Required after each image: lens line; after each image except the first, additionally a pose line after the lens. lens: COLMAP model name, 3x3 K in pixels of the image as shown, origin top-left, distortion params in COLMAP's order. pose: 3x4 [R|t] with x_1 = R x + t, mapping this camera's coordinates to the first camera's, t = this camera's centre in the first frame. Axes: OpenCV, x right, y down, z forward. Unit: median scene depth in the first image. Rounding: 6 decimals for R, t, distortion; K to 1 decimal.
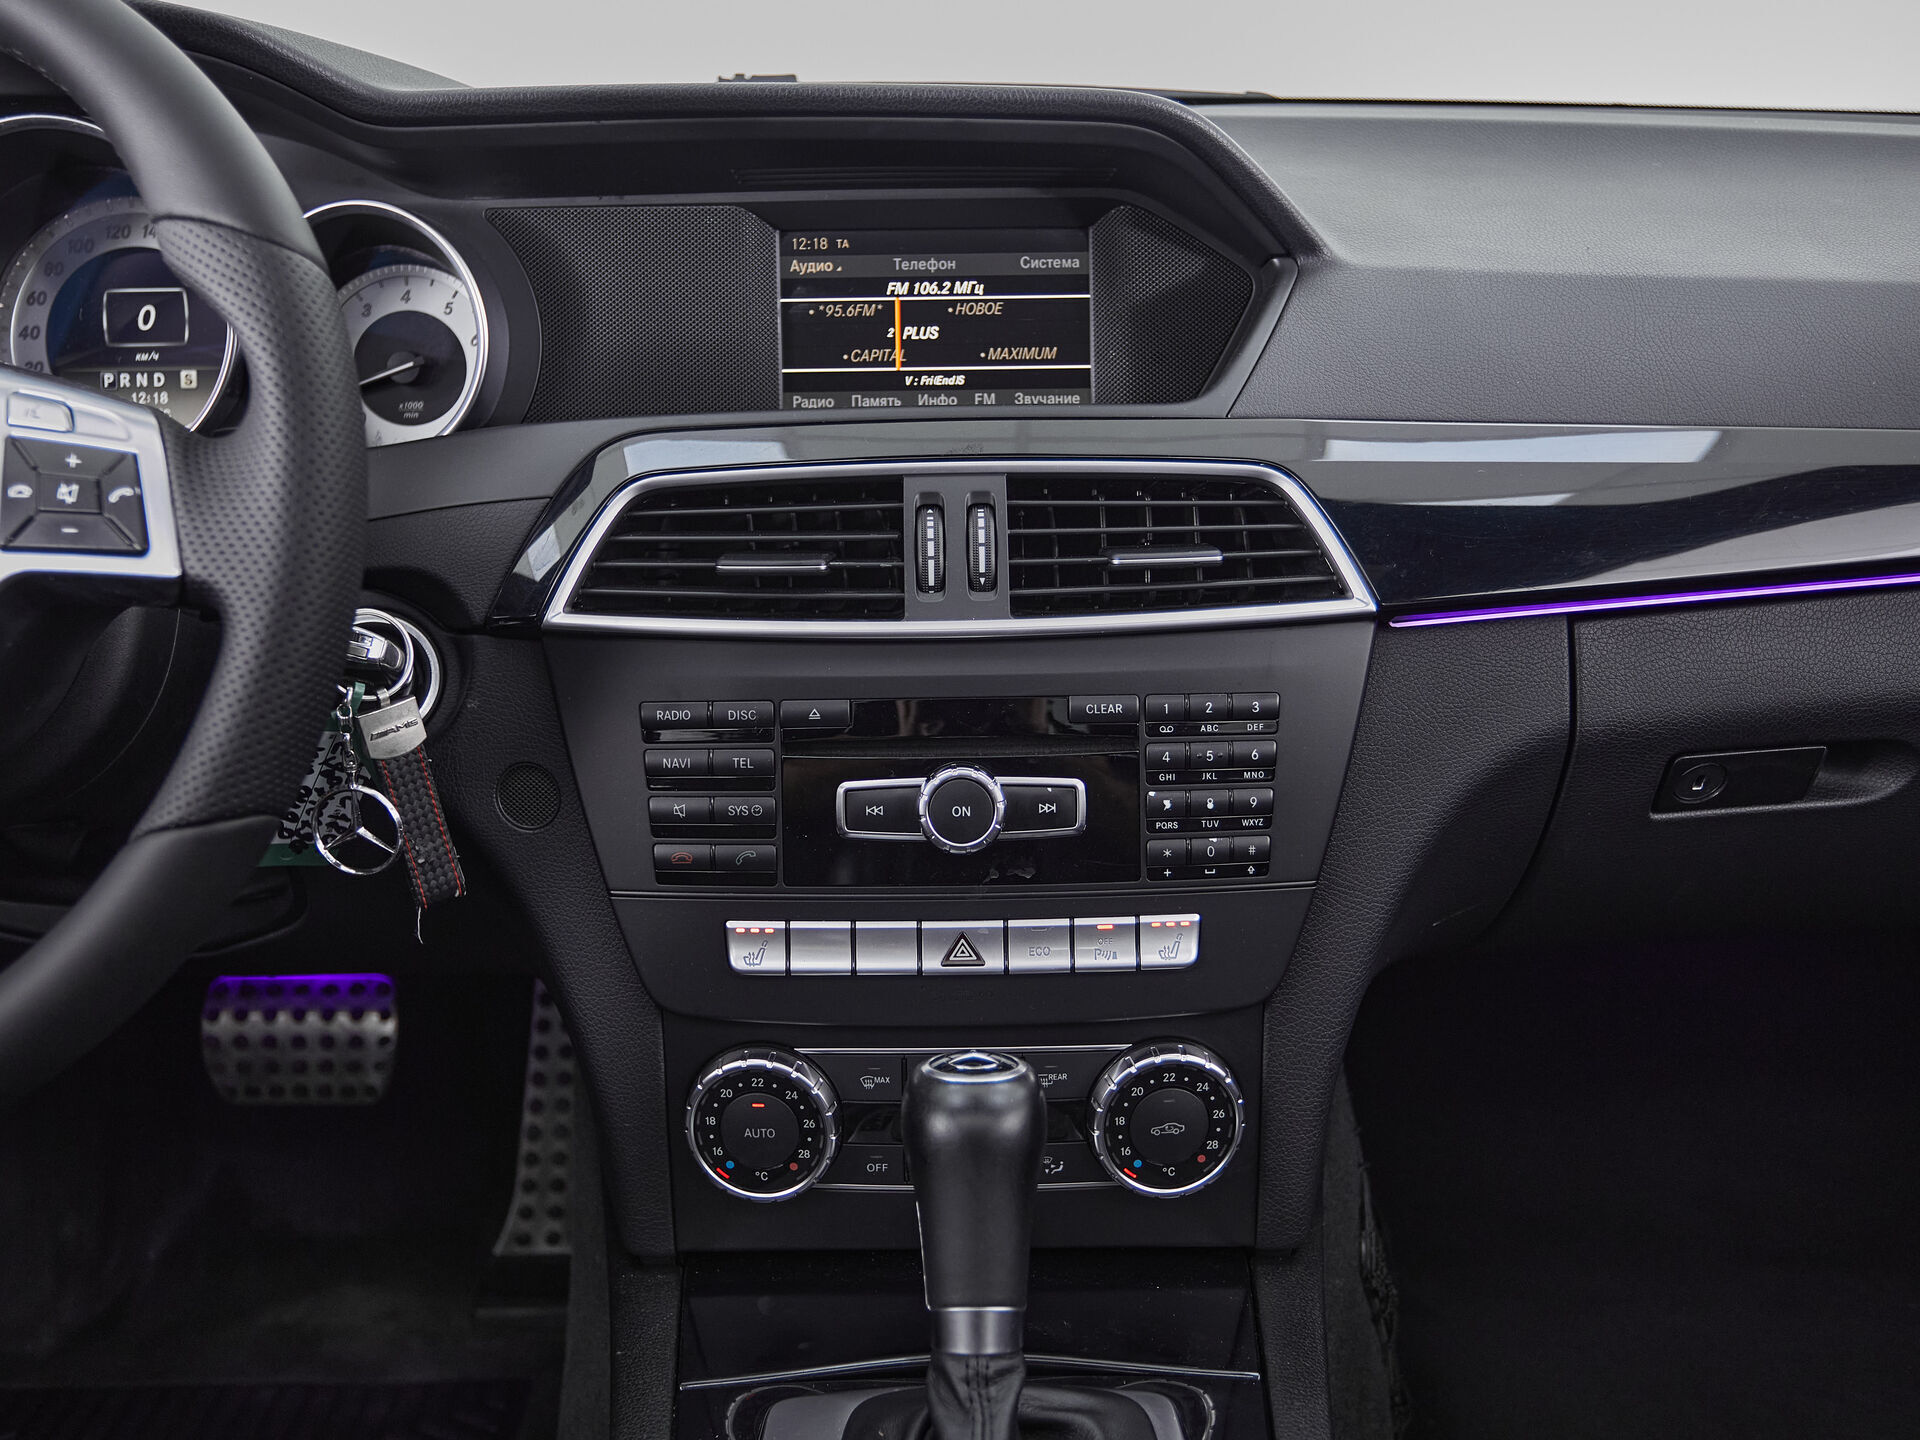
lens RADIAL K [[1504.1, 0, 963.1], [0, 1504.1, 711.6], [0, 0, 1]] dist [-0.034396, 0.013818]
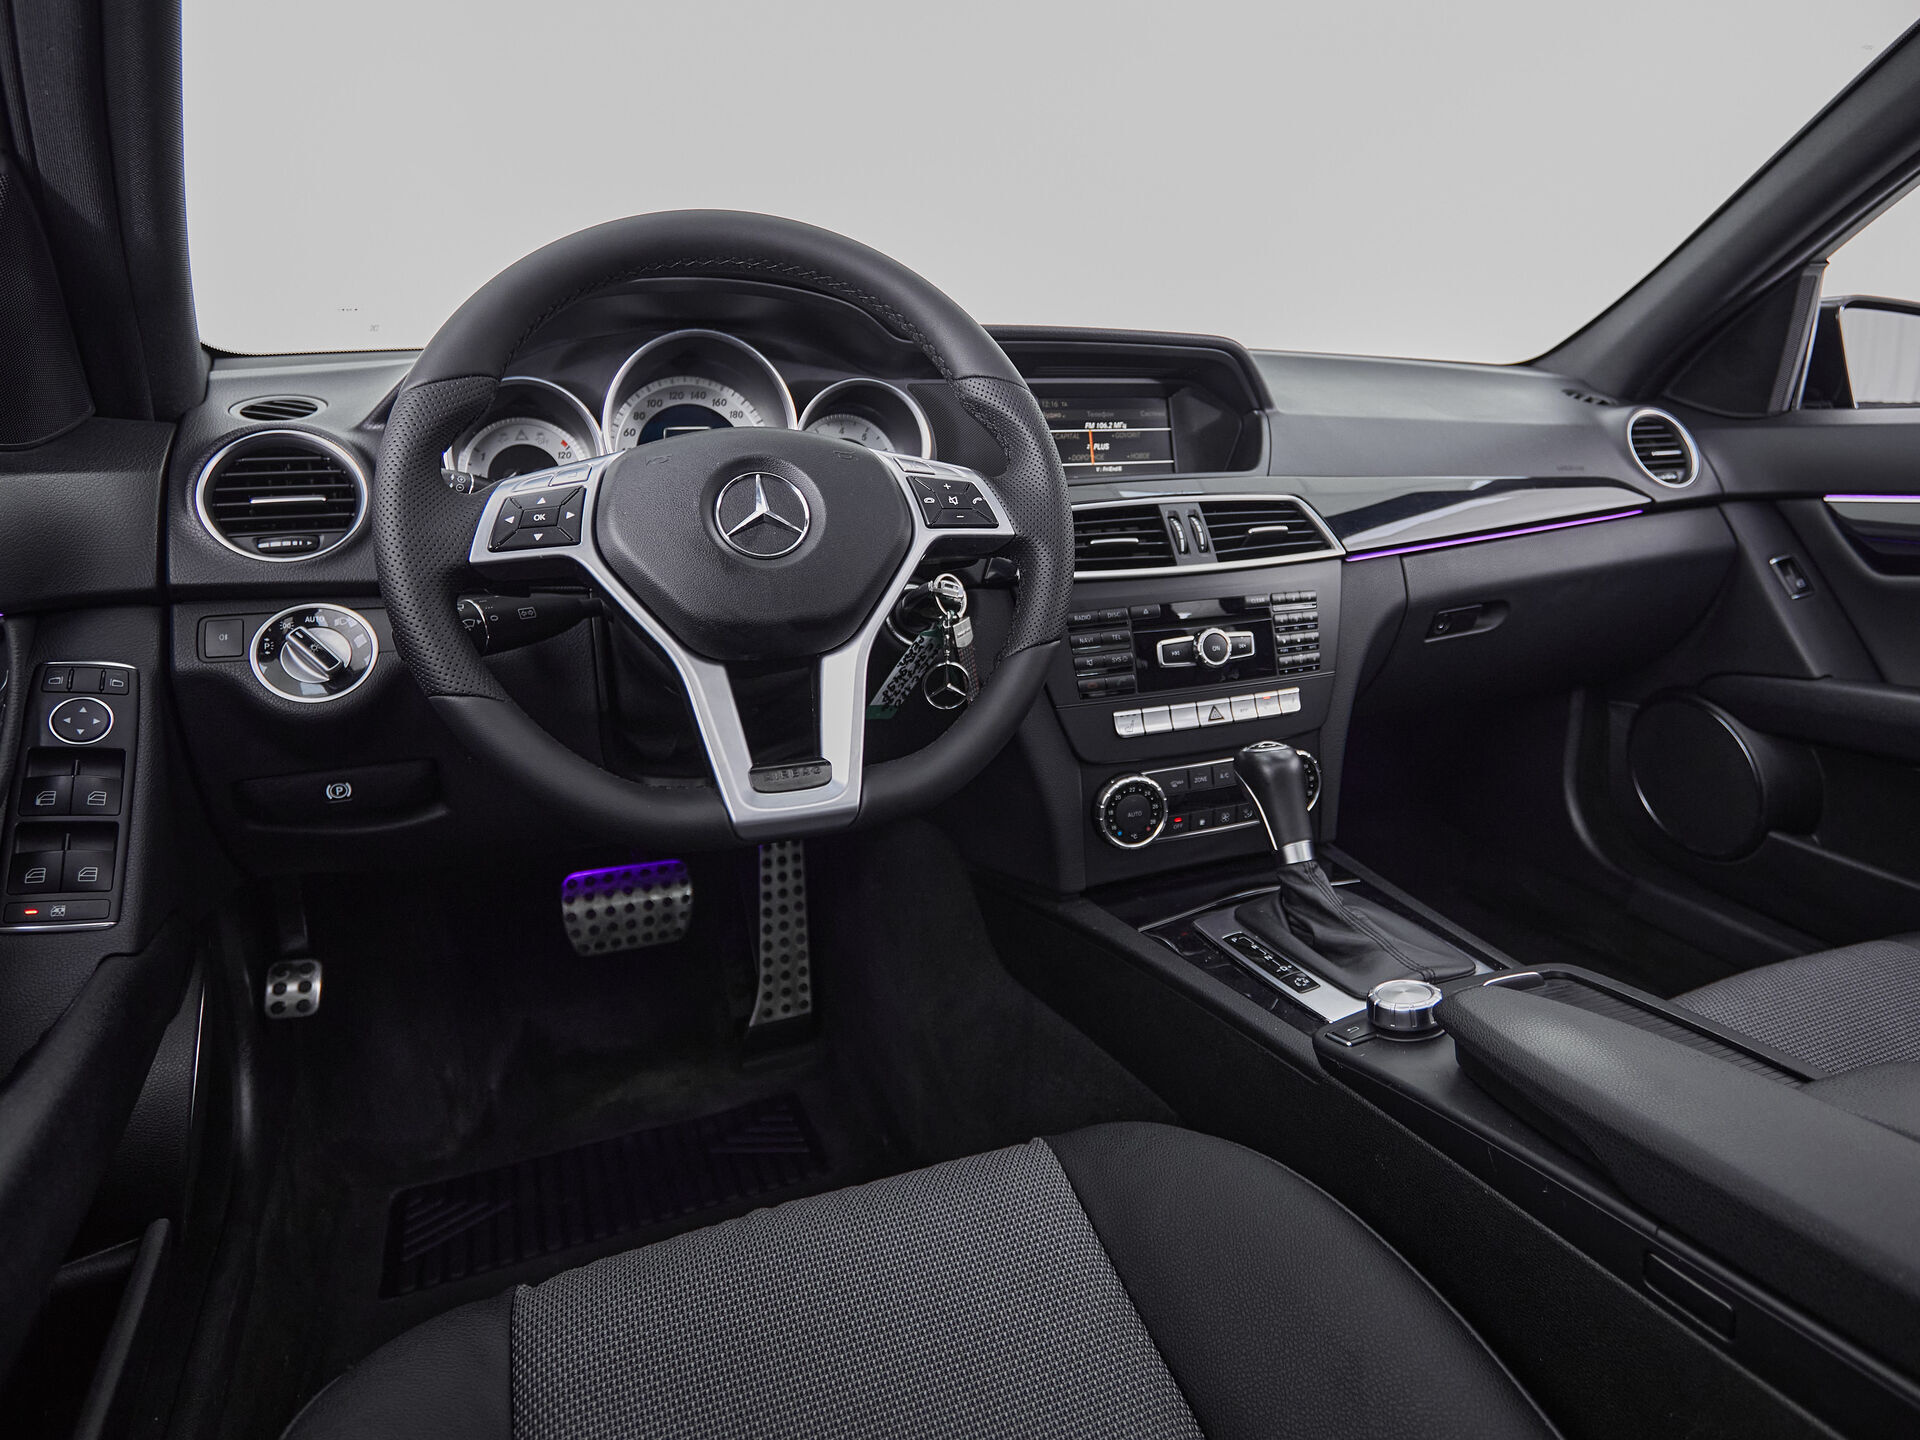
lens RADIAL K [[1018.1, 0, 964.5], [0, 1018.1, 687.3], [0, 0, 1]] dist [-0.023069, 0.000396]
pose [[0.934203, -0.091000, 0.344940, -0.838683], [0.114523, 0.992241, -0.048398, 0.147570], [-0.337859, 0.084717, 0.937376, -0.272280]]
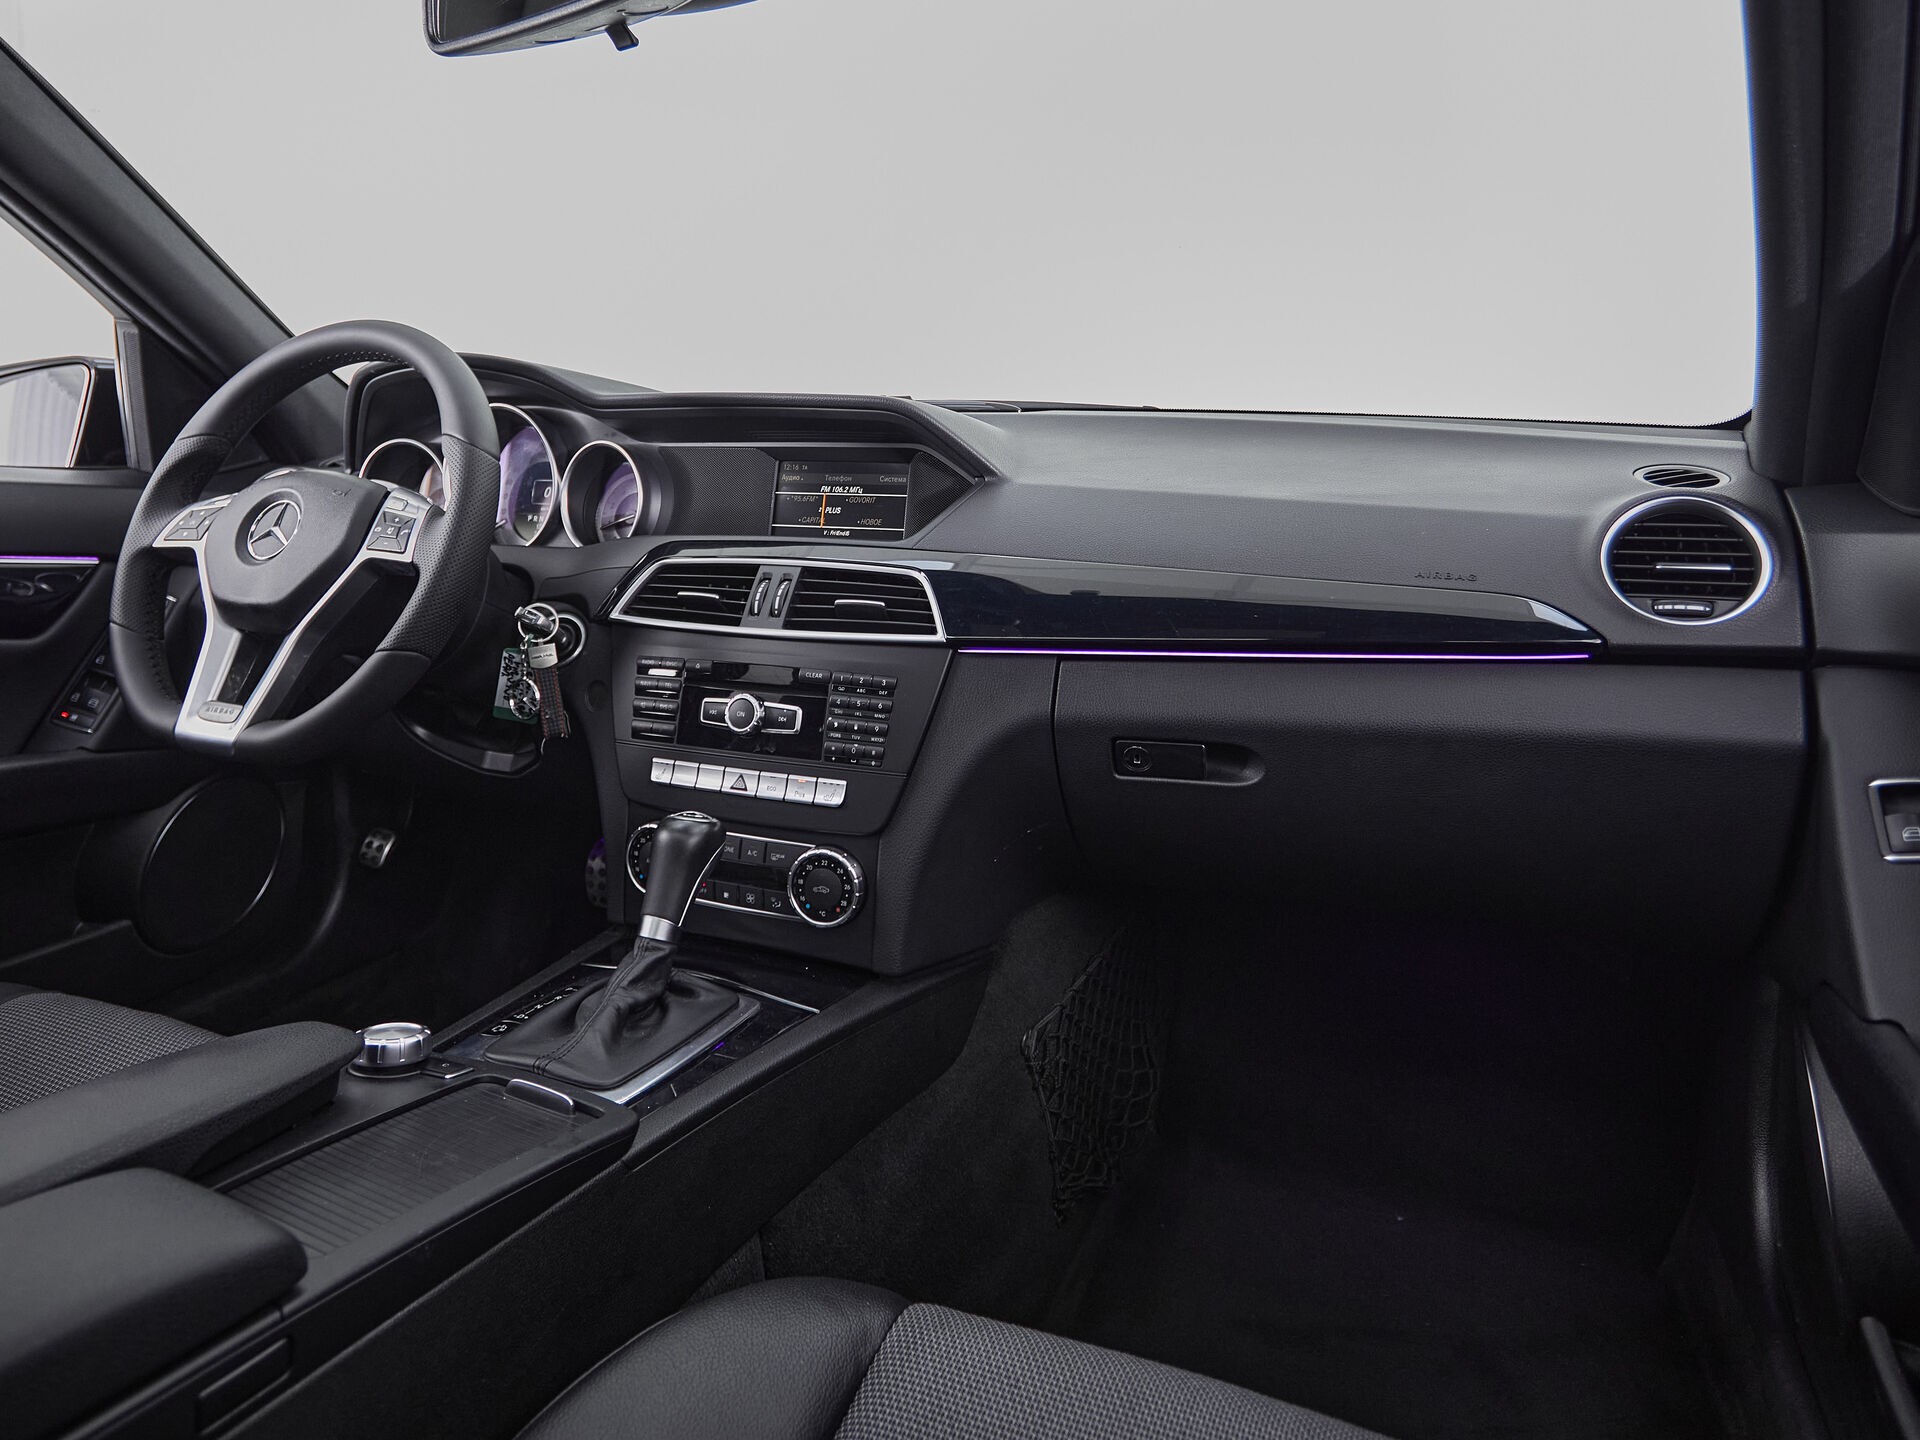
lens RADIAL K [[1018.1, 0, 959.3], [0, 1018.1, 657.8], [0, 0, 1]] dist [-0.023069, 0.000396]
pose [[0.938436, 0.088940, -0.333808, 0.734123], [-0.142011, 0.980188, -0.138075, 0.137039], [0.314915, 0.176979, 0.932474, -0.257798]]
